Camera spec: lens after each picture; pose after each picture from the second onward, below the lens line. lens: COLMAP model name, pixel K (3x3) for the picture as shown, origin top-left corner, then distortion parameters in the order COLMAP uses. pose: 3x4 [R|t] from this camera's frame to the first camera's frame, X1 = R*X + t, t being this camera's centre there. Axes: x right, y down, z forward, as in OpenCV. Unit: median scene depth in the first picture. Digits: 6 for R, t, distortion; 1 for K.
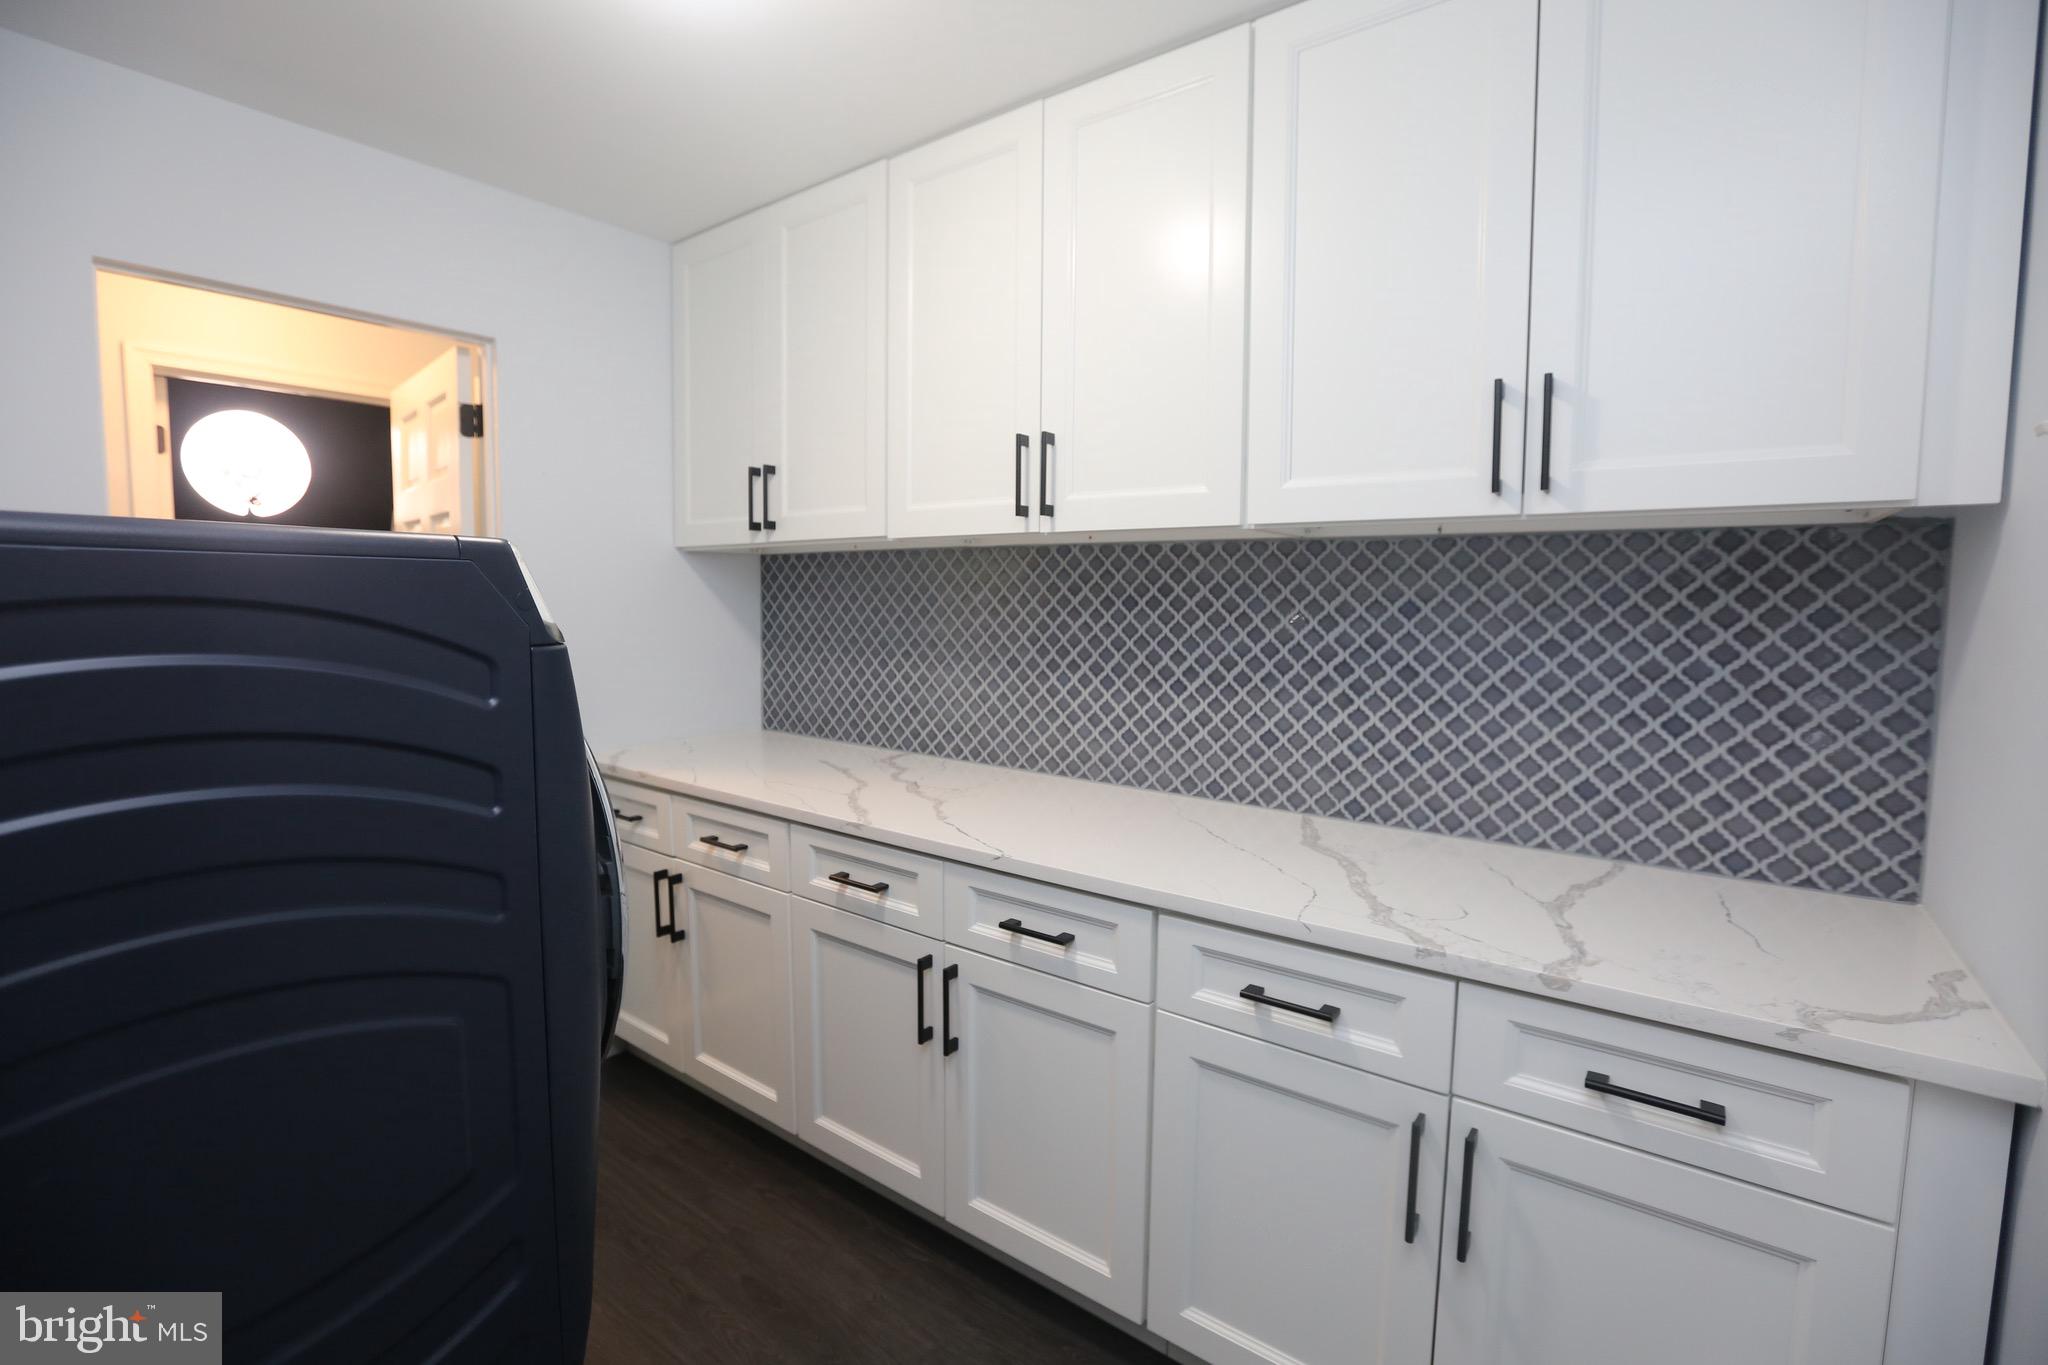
lens RADIAL K [[925.3, 0, 1014.2], [0, 925.3, 670.1], [0, 0, 1]] dist [-0.053834, 0.018921]
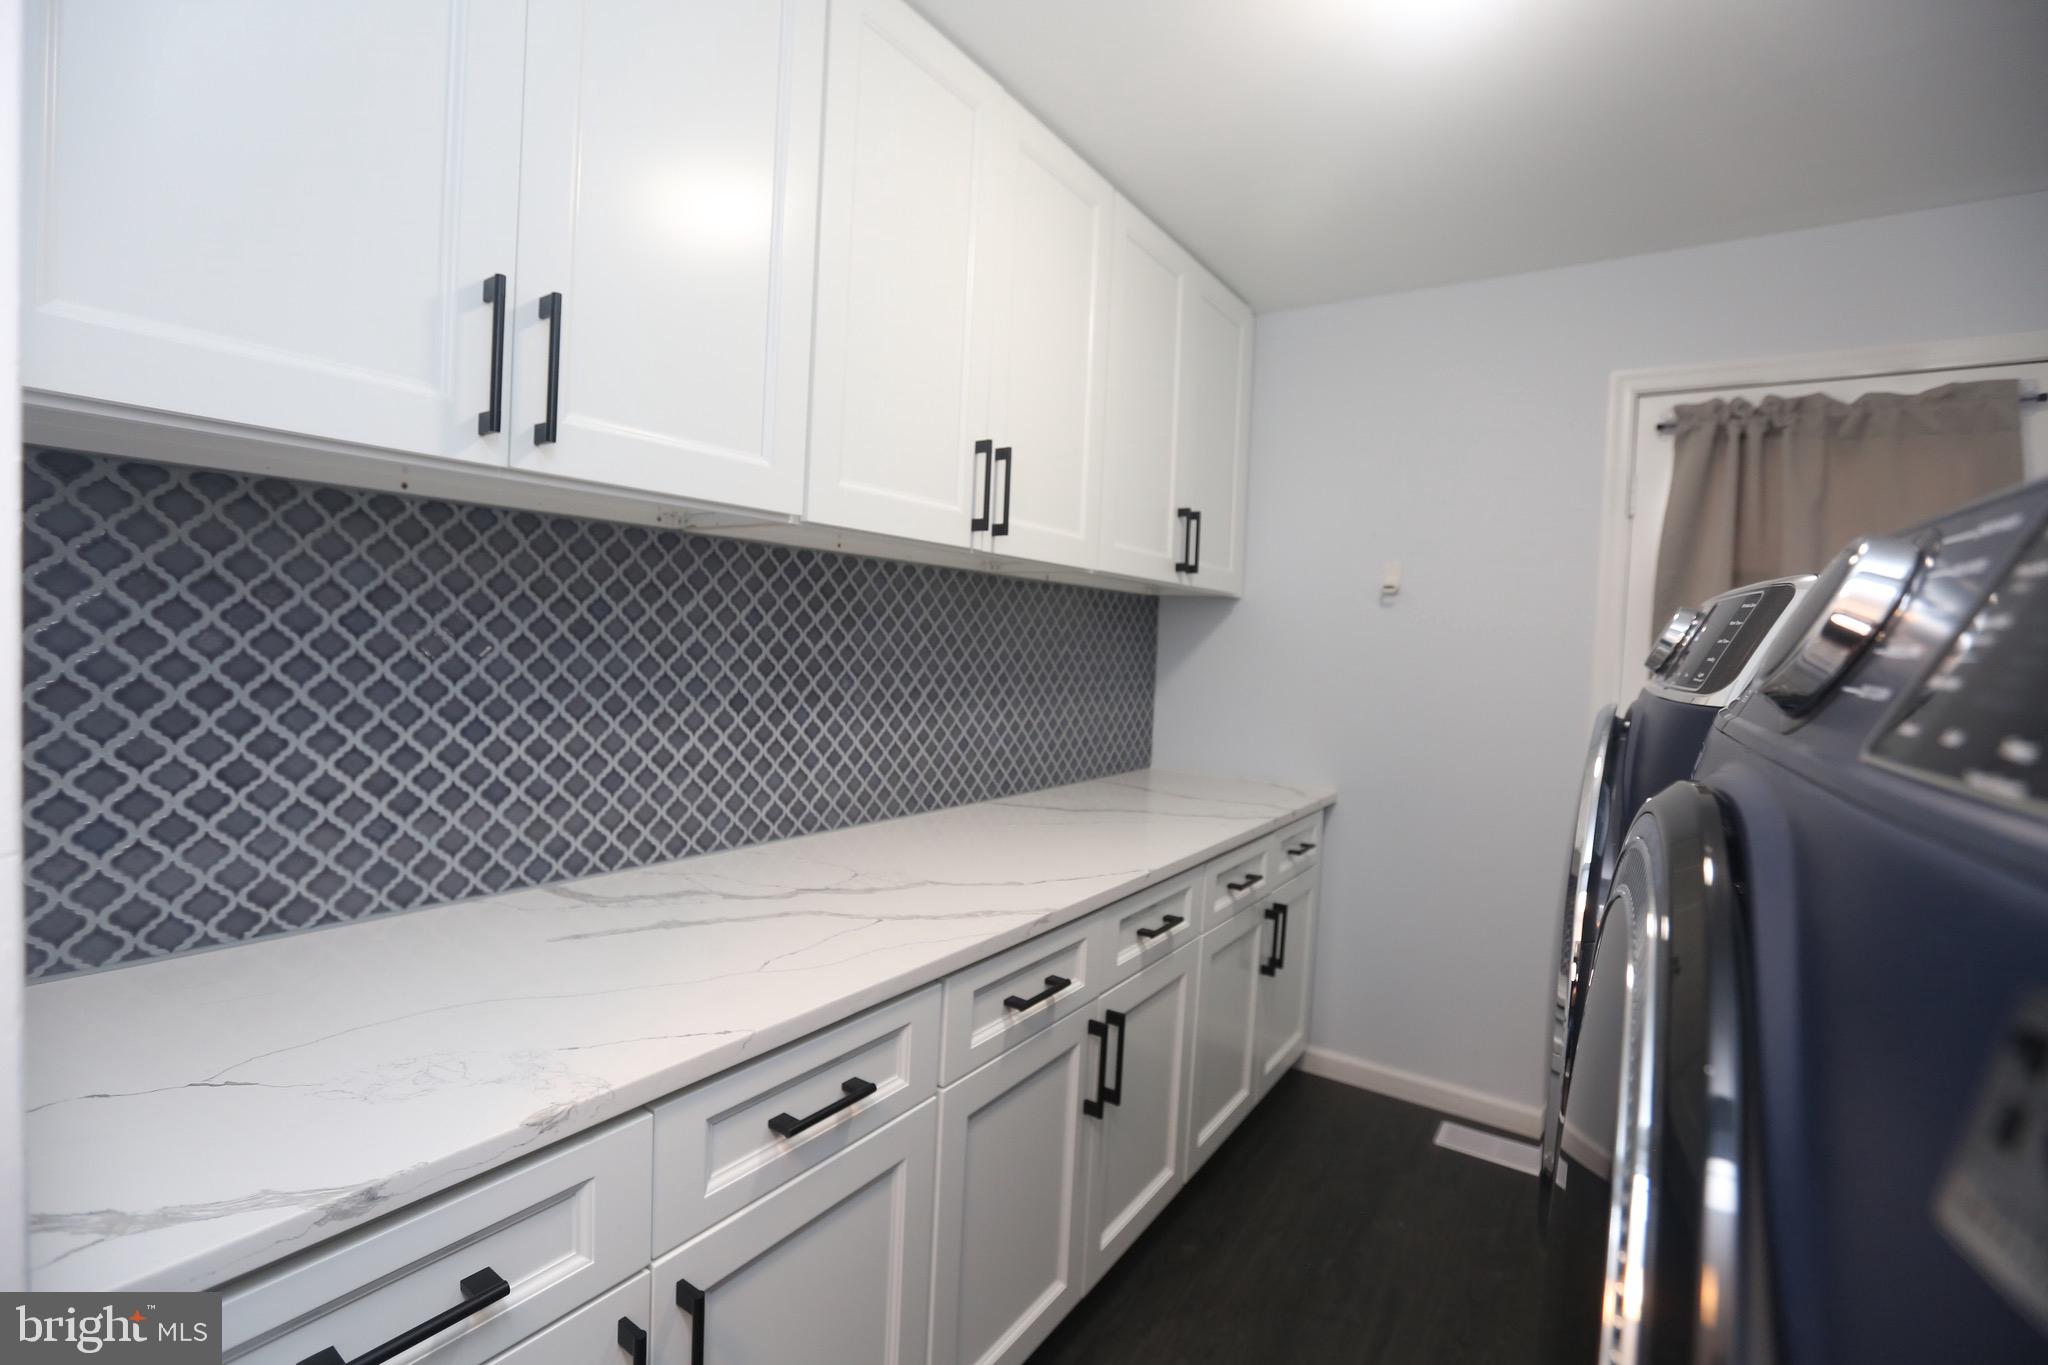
lens RADIAL K [[925.3, 0, 1014.2], [0, 925.3, 670.1], [0, 0, 1]] dist [-0.053834, 0.018921]
pose [[-0.037318, -0.055701, 0.997750, -0.743694], [0.025793, 0.998059, 0.056683, -0.069761], [-0.998971, 0.027850, -0.035809, 0.836757]]
